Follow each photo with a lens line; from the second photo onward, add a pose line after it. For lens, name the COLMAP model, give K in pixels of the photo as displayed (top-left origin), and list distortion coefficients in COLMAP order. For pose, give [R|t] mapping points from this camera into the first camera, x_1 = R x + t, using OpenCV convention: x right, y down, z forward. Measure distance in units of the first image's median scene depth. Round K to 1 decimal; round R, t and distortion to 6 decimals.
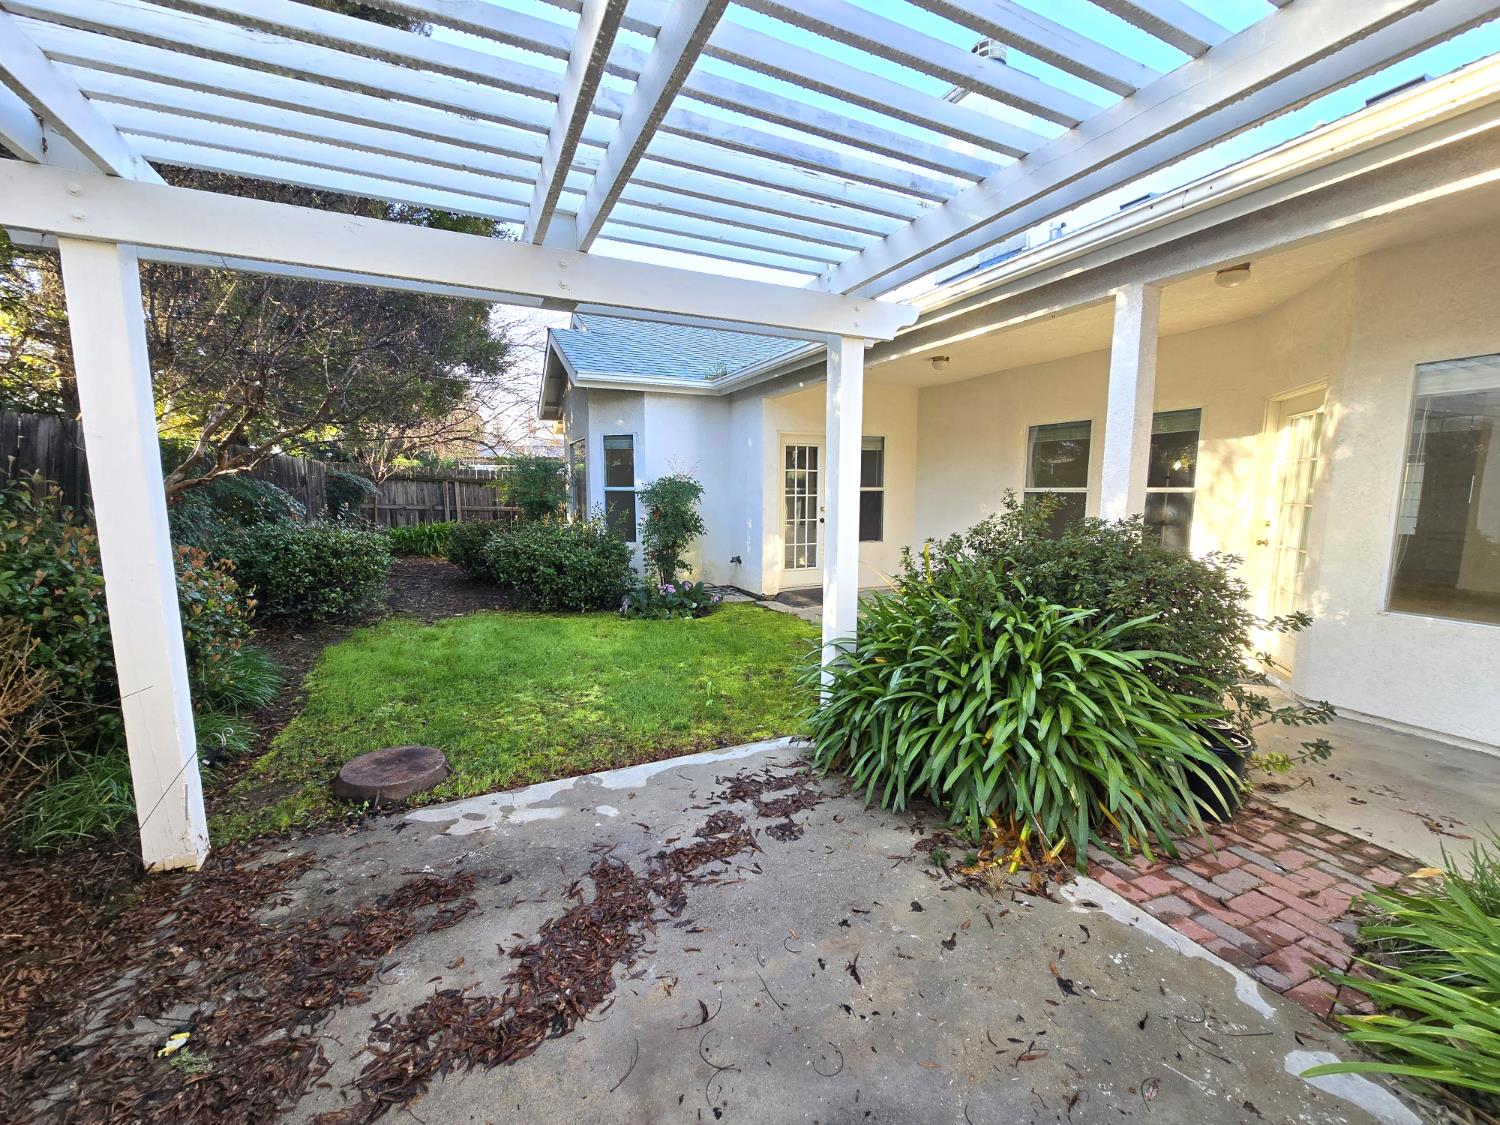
lens RADIAL K [[610.9, 0, 751.6], [0, 610.9, 567.5], [0, 0, 1]] dist [-0.004242, 0.000337]
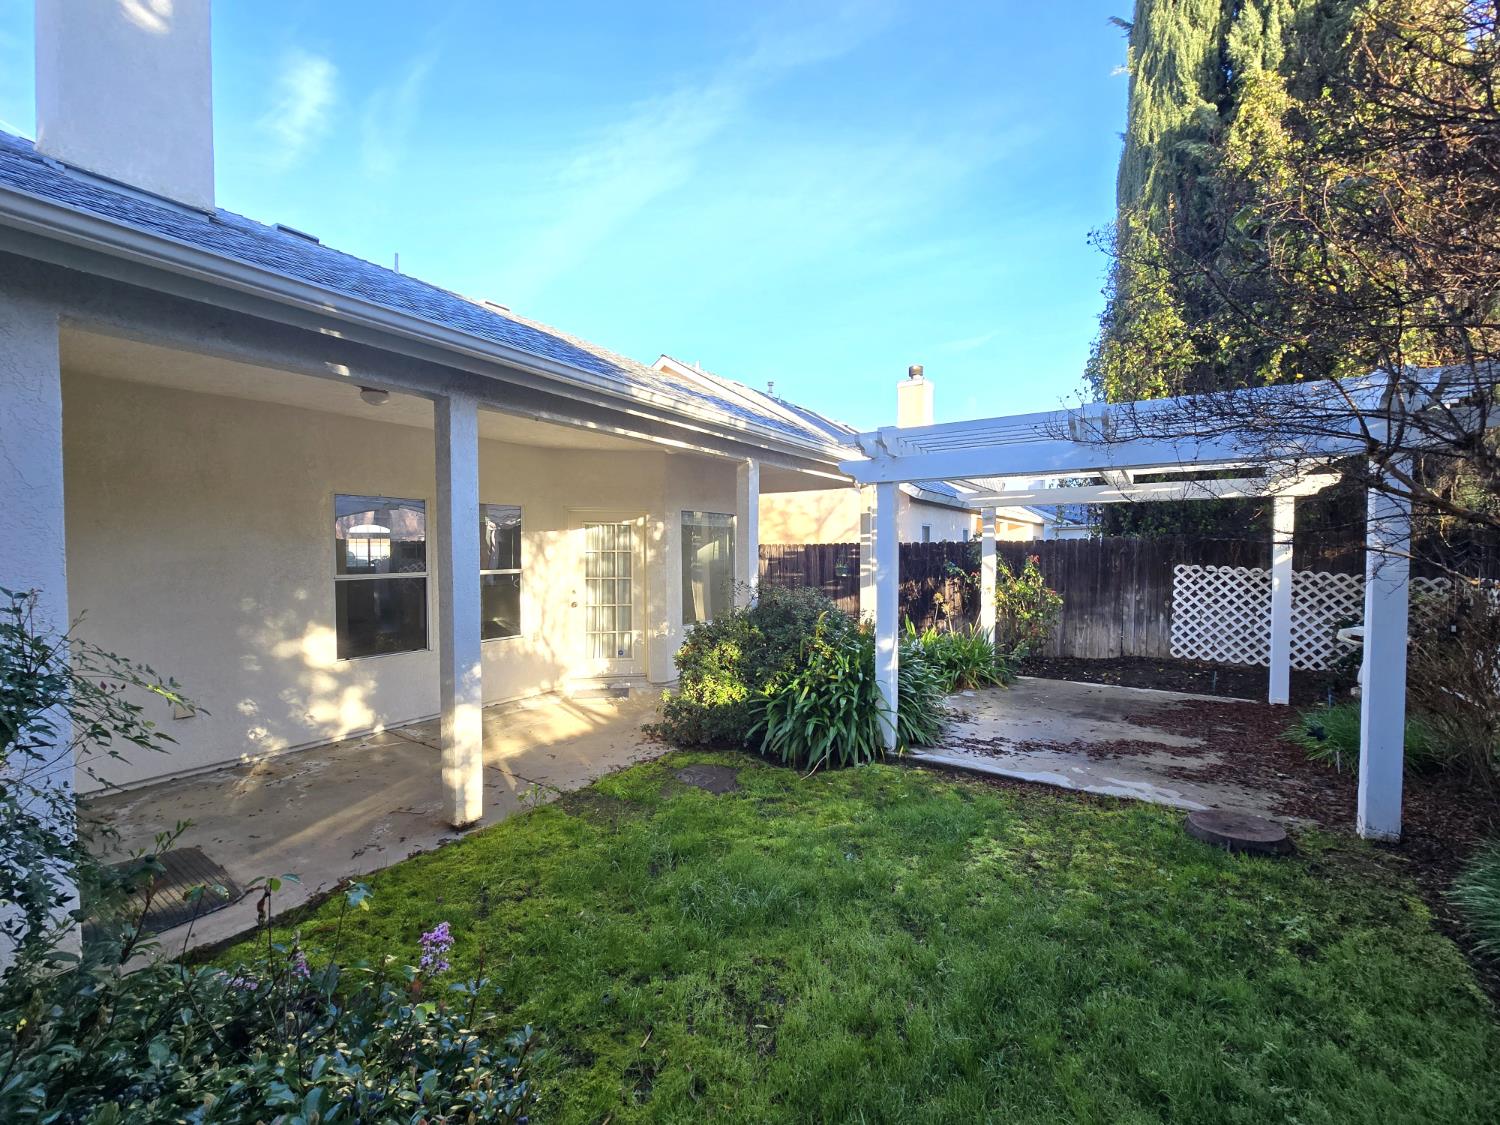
lens RADIAL K [[610.9, 0, 749.8], [0, 610.9, 562.4], [0, 0, 1]] dist [-0.004242, 0.000337]
pose [[-0.506383, -0.025970, 0.861918, -1.222400], [0.109225, 0.989564, 0.093987, -0.434179], [-0.855363, 0.141736, -0.498261, 2.546521]]
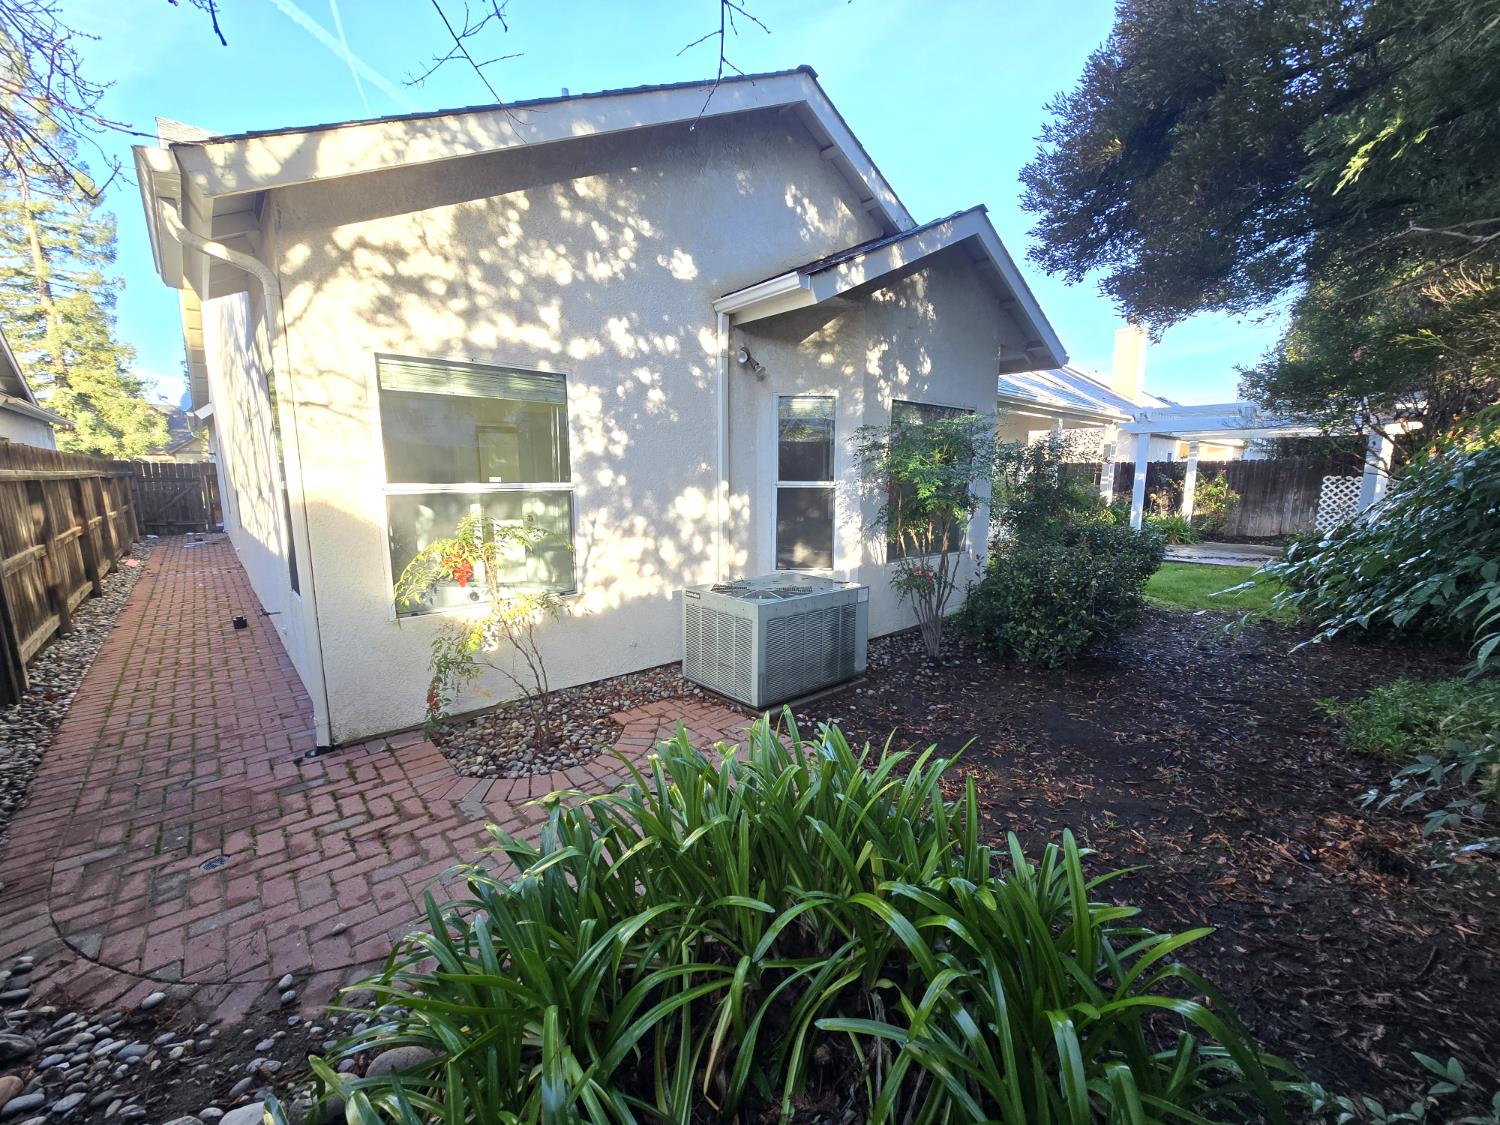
lens RADIAL K [[610.9, 0, 751.5], [0, 610.9, 569.6], [0, 0, 1]] dist [-0.004242, 0.000337]
pose [[-0.292065, -0.160080, 0.942906, -3.239034], [0.117510, 0.972416, 0.201489, -0.721296], [-0.949152, 0.169649, -0.265198, 5.230323]]
